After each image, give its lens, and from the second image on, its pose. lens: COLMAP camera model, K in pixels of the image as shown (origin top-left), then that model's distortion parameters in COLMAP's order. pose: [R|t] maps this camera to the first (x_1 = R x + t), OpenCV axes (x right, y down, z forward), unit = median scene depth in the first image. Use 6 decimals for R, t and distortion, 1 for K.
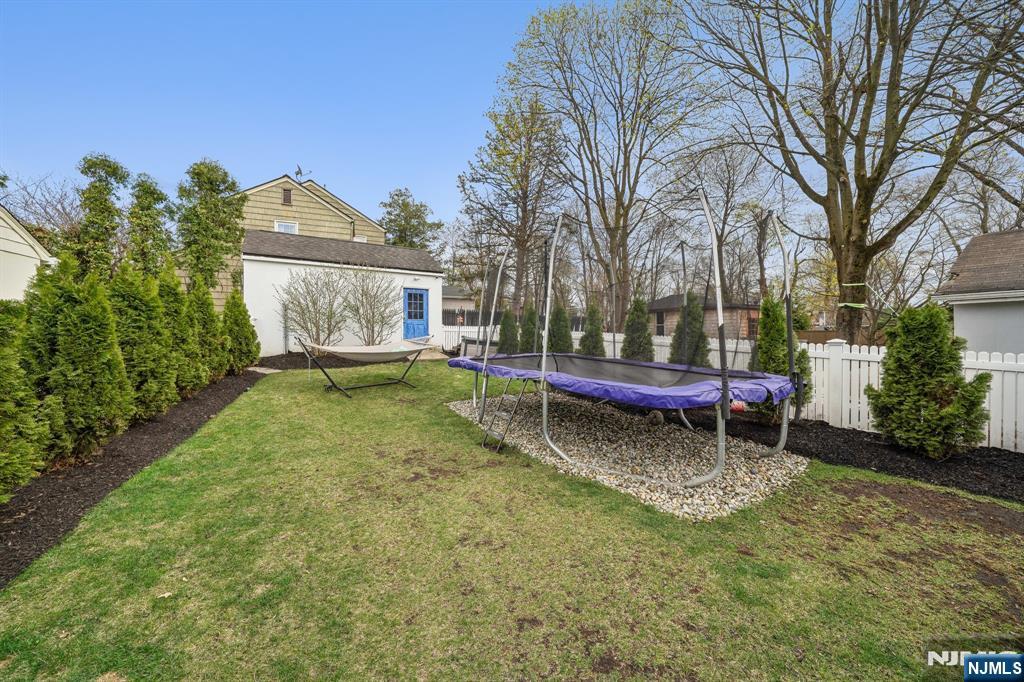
lens RADIAL K [[365.7, 0, 515.7], [0, 365.7, 338.8], [0, 0, 1]] dist [-0.000252, 0.000063]
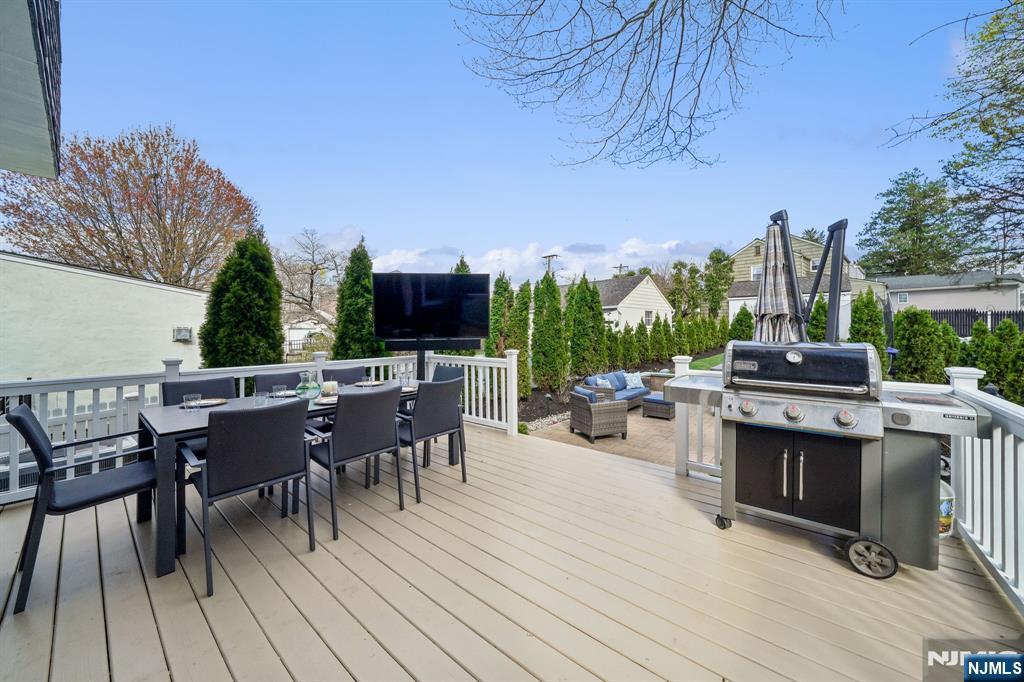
lens RADIAL K [[362.5, 0, 507.5], [0, 362.5, 334.7], [0, 0, 1]] dist [0.000627, 0.000069]
pose [[0.329388, 0.004792, -0.944183, 0.743955], [-0.002962, 0.999987, 0.004042, -0.002681], [0.944190, 0.001466, 0.329398, -0.834567]]
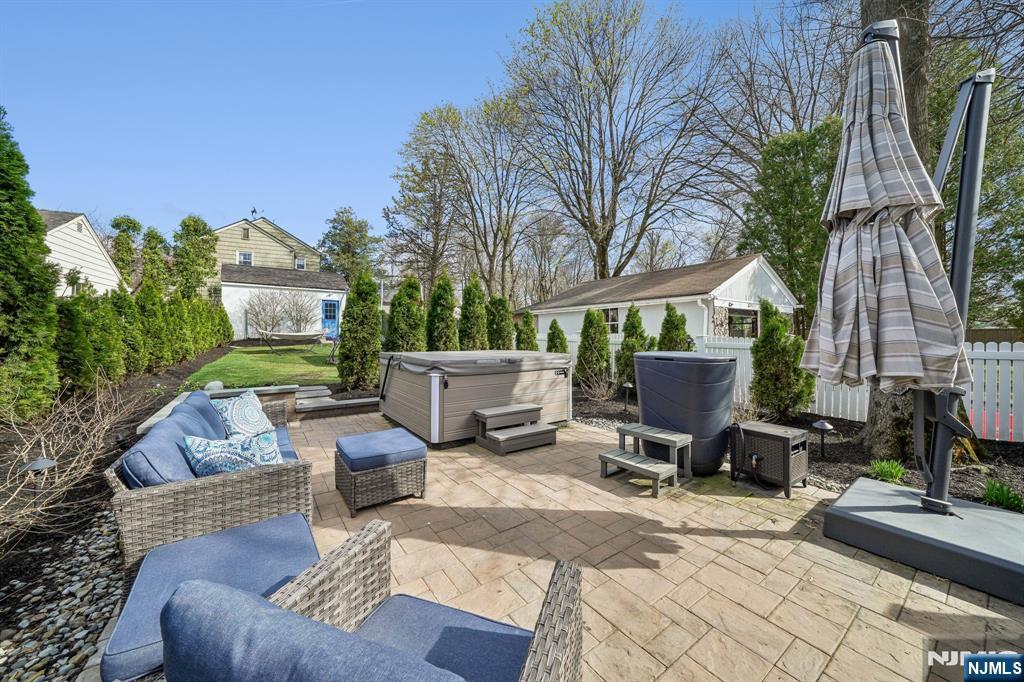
lens RADIAL K [[362.5, 0, 507.5], [0, 362.5, 334.7], [0, 0, 1]] dist [0.000627, 0.000069]
pose [[0.996628, 0.001116, 0.082050, 0.369795], [-0.000216, 0.999940, -0.010982, 0.031453], [-0.082057, 0.010927, 0.996568, -0.652513]]
